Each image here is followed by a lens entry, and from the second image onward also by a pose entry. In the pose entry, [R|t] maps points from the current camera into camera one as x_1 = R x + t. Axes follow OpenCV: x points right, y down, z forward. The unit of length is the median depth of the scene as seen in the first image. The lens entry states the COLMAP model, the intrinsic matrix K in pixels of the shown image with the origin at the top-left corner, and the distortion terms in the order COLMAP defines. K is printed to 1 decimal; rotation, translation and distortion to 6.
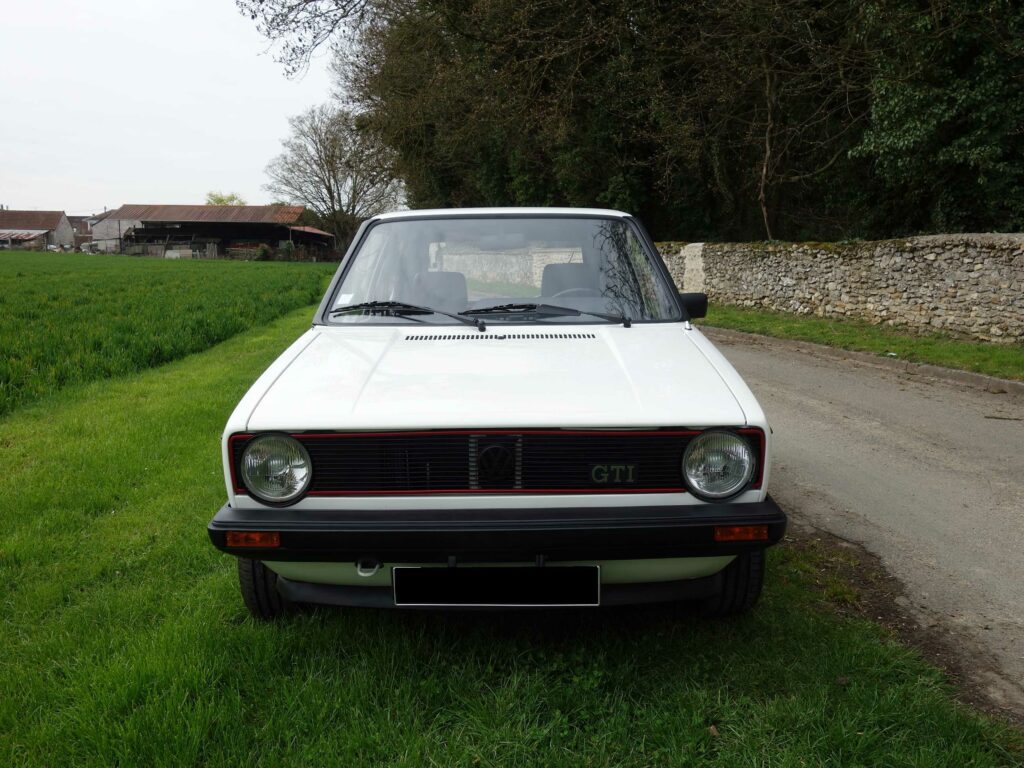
lens RADIAL K [[905.0, 0, 516.6], [0, 905.0, 387.3], [0, 0, 1]] dist [0.021201, -0.026752]
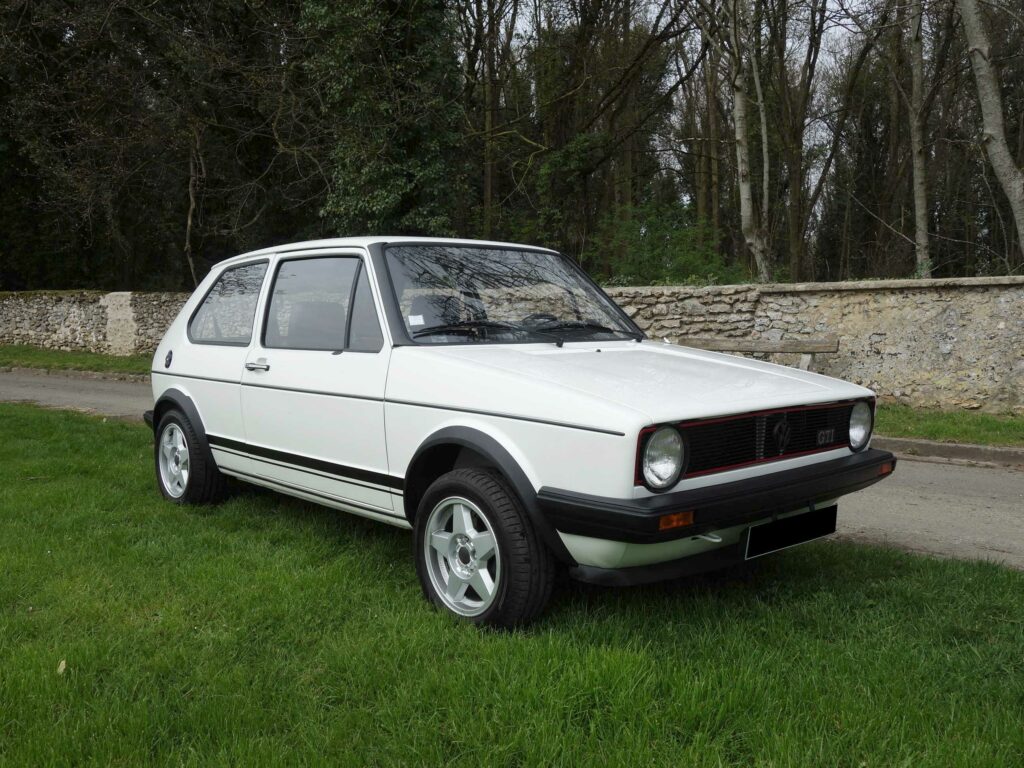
lens RADIAL K [[905.0, 0, 509.3], [0, 905.0, 378.2], [0, 0, 1]] dist [0.021201, -0.026752]
pose [[0.757922, -0.040514, 0.651086, -0.197077], [0.086004, 0.995564, -0.038166, 0.002914], [-0.646651, 0.084923, 0.758044, 0.043758]]
